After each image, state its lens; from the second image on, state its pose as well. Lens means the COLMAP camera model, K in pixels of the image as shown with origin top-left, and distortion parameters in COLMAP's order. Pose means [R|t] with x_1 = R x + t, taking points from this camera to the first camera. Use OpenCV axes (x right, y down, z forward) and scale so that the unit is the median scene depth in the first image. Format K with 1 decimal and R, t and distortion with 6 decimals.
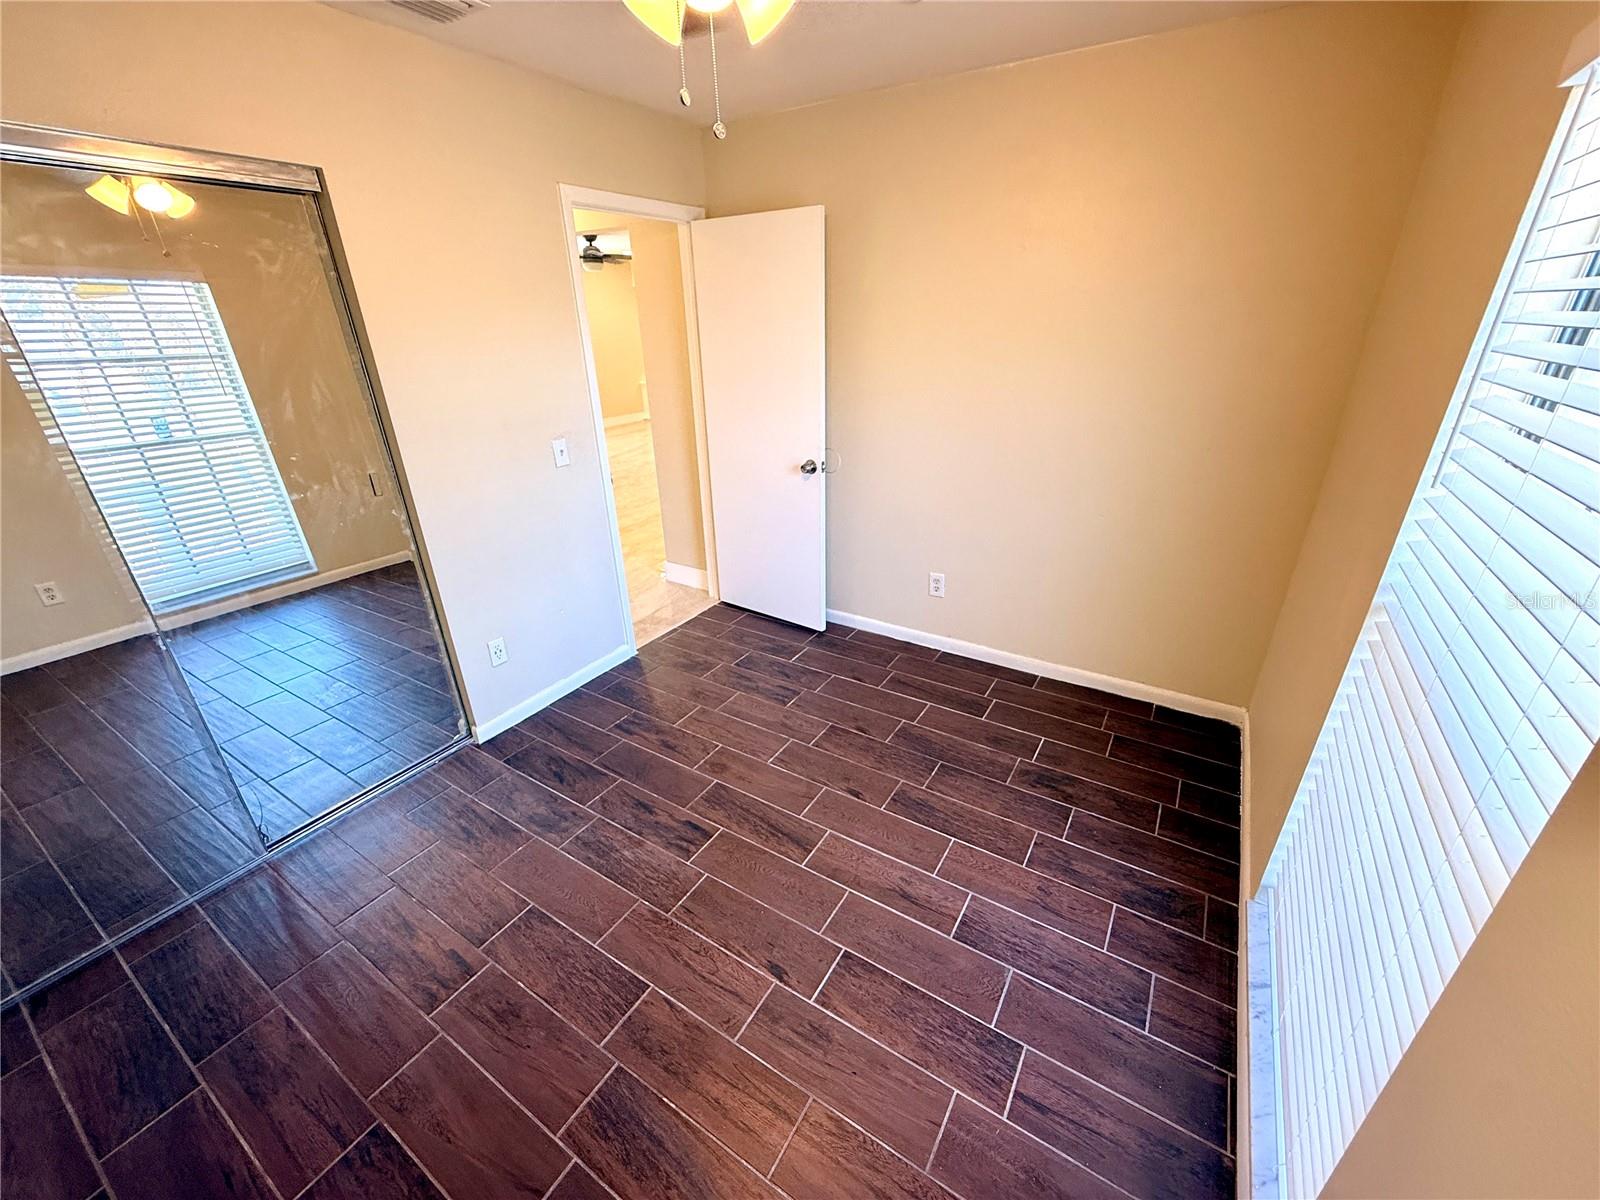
lens RADIAL K [[640.4, 0, 799.7], [0, 640.4, 598.3], [0, 0, 1]] dist [-0.000051, 0.000200]
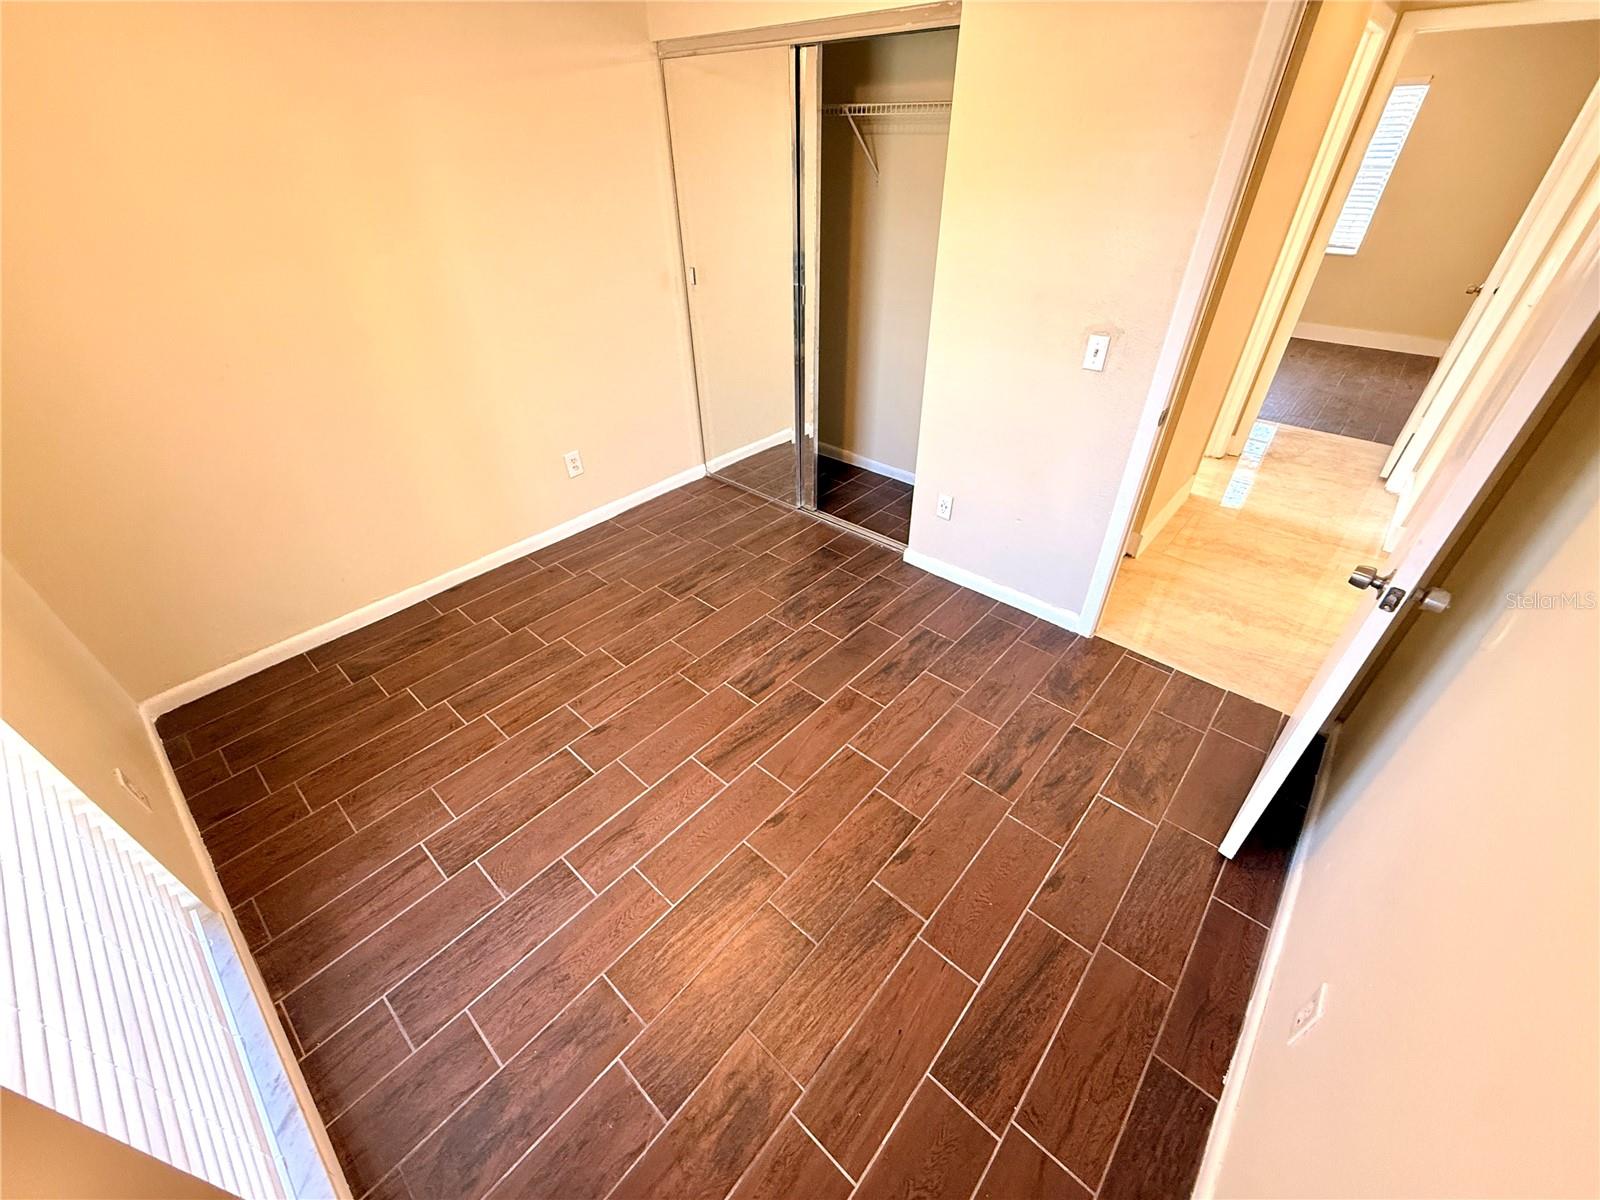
lens RADIAL K [[640.4, 0, 798.5], [0, 640.4, 601.0], [0, 0, 1]] dist [-0.000051, 0.000200]
pose [[-0.167355, 0.598163, -0.783705, 0.670341], [-0.384286, 0.692466, 0.610586, -0.489080], [0.907919, 0.403352, 0.113978, 0.967279]]
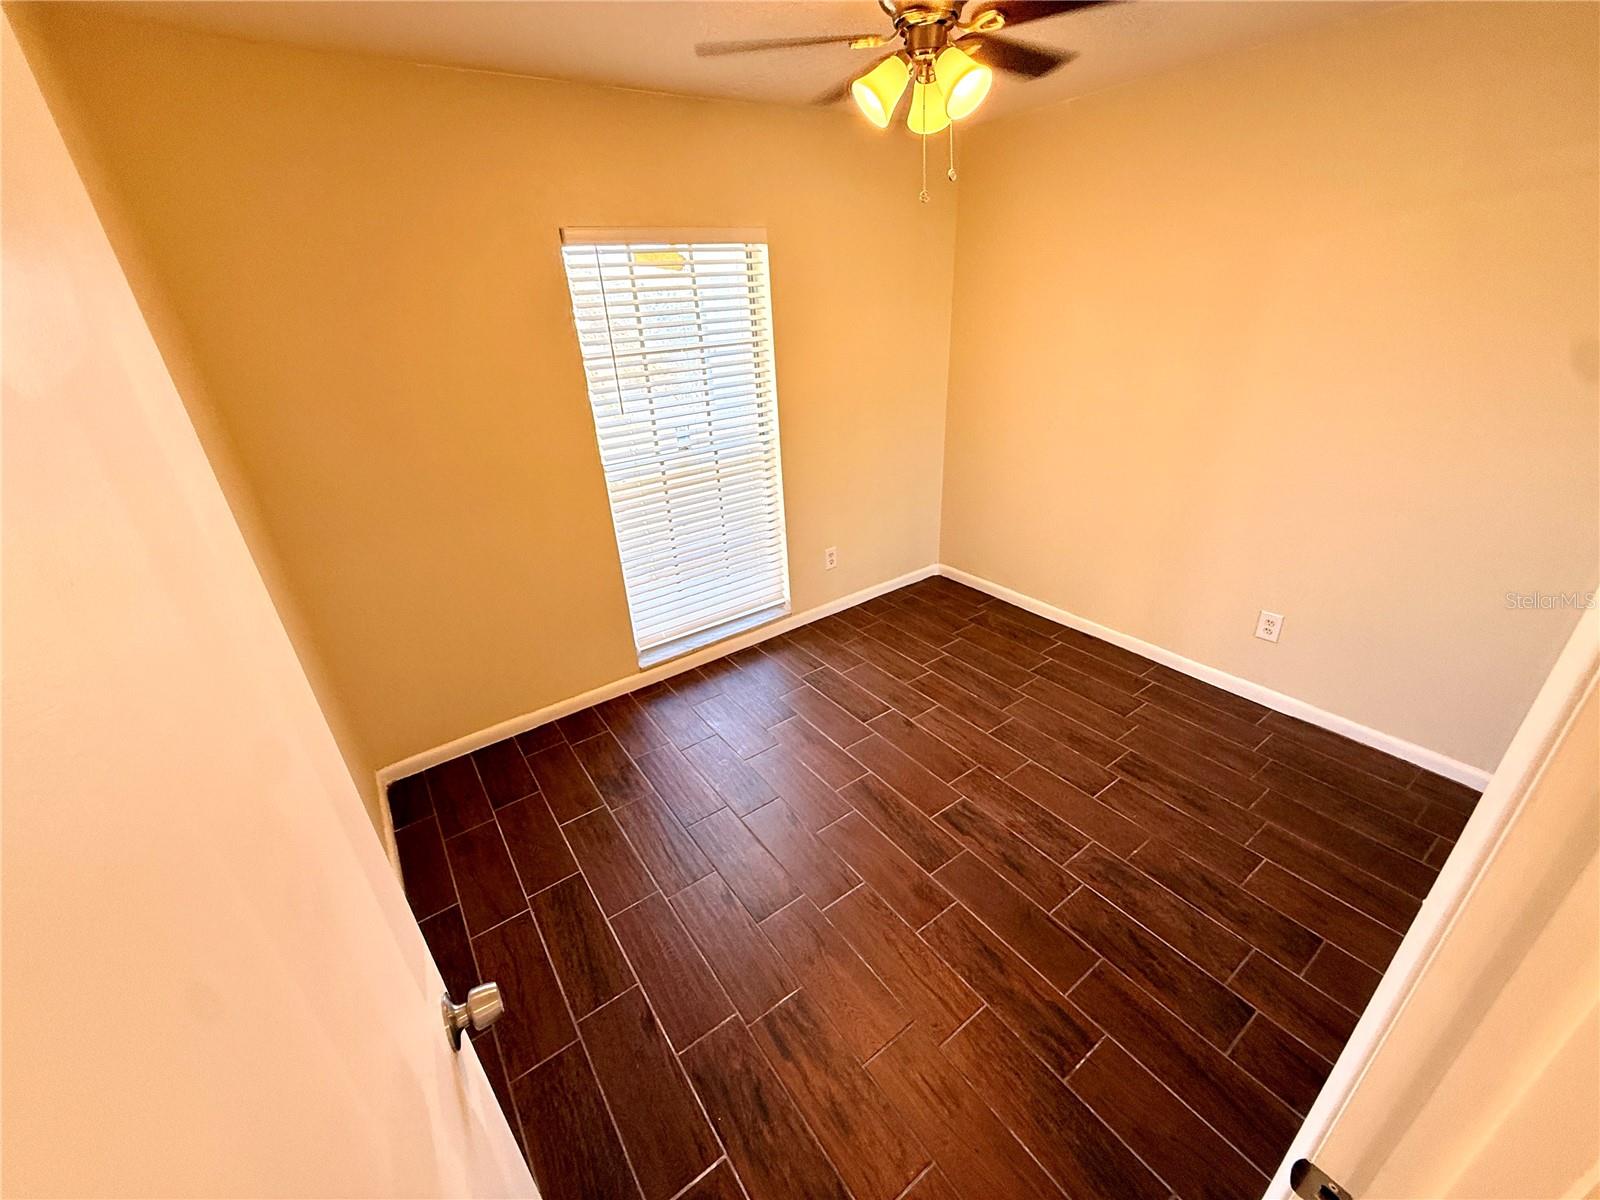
lens RADIAL K [[640.4, 0, 799.2], [0, 640.4, 592.7], [0, 0, 1]] dist [-0.000051, 0.000200]
pose [[-0.922776, -0.103967, 0.371046, -0.303283], [0.213968, 0.662575, 0.717783, -0.758392], [-0.320472, 0.741744, -0.589163, 1.569546]]
